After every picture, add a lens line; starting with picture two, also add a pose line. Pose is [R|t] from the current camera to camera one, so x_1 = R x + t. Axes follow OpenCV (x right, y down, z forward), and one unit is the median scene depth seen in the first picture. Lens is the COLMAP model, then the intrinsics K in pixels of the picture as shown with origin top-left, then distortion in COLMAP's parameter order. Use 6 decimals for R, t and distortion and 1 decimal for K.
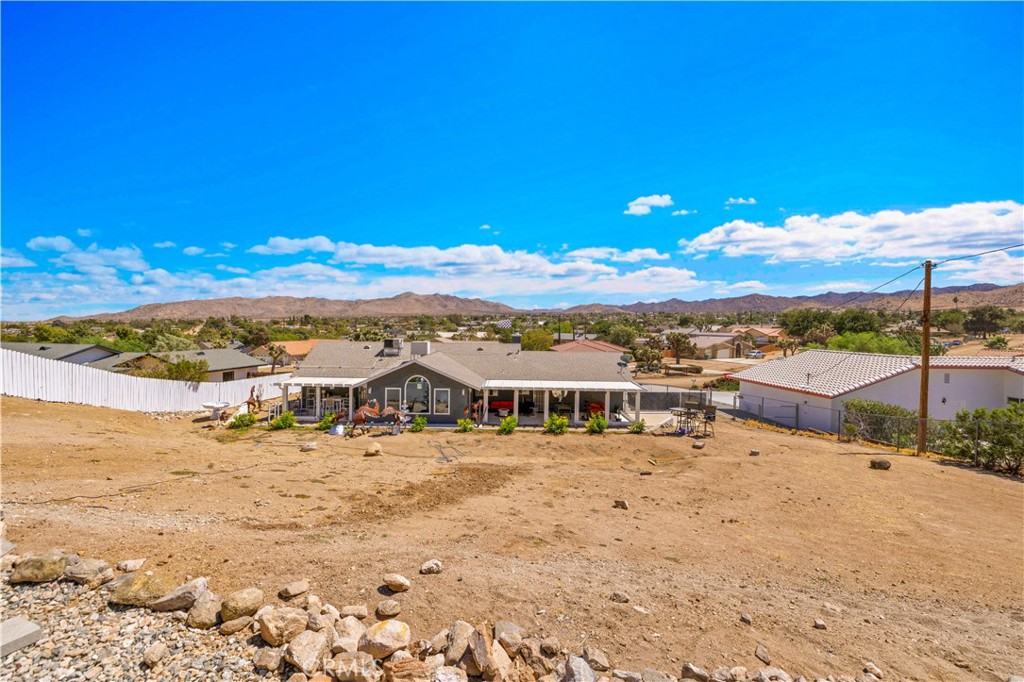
lens RADIAL K [[430.6, 0, 505.2], [0, 430.6, 332.7], [0, 0, 1]] dist [-0.000567, -0.000342]
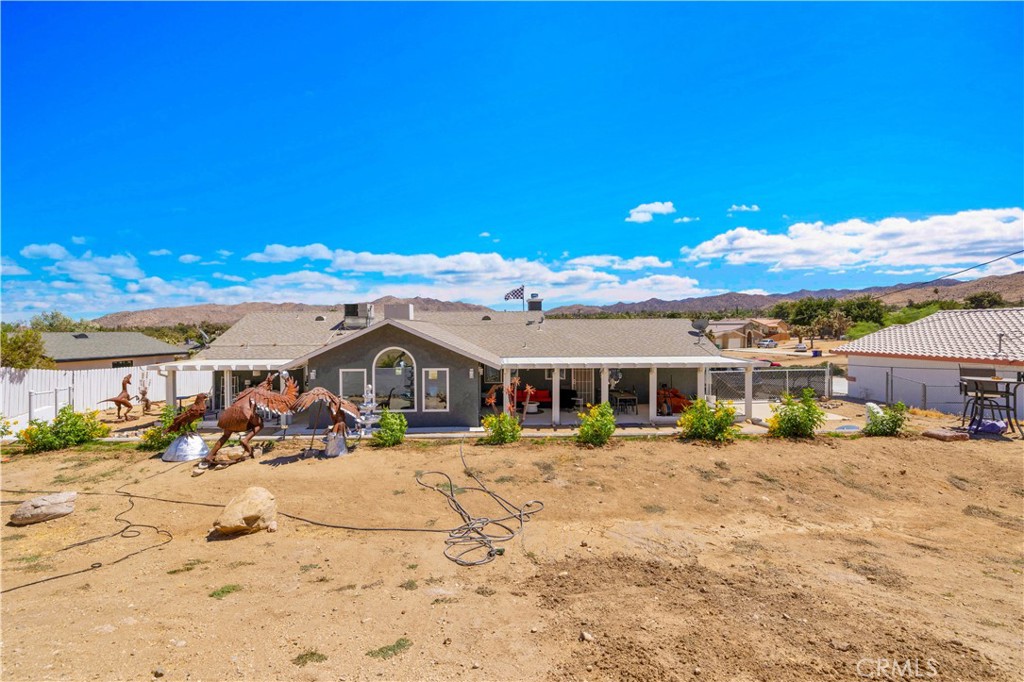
lens RADIAL K [[430.6, 0, 505.2], [0, 430.6, 332.7], [0, 0, 1]] dist [-0.000567, -0.000342]
pose [[0.998970, -0.018682, 0.041354, -0.088179], [0.018918, 0.999807, -0.005318, 0.101833], [-0.041247, 0.006095, 0.999130, 0.474505]]
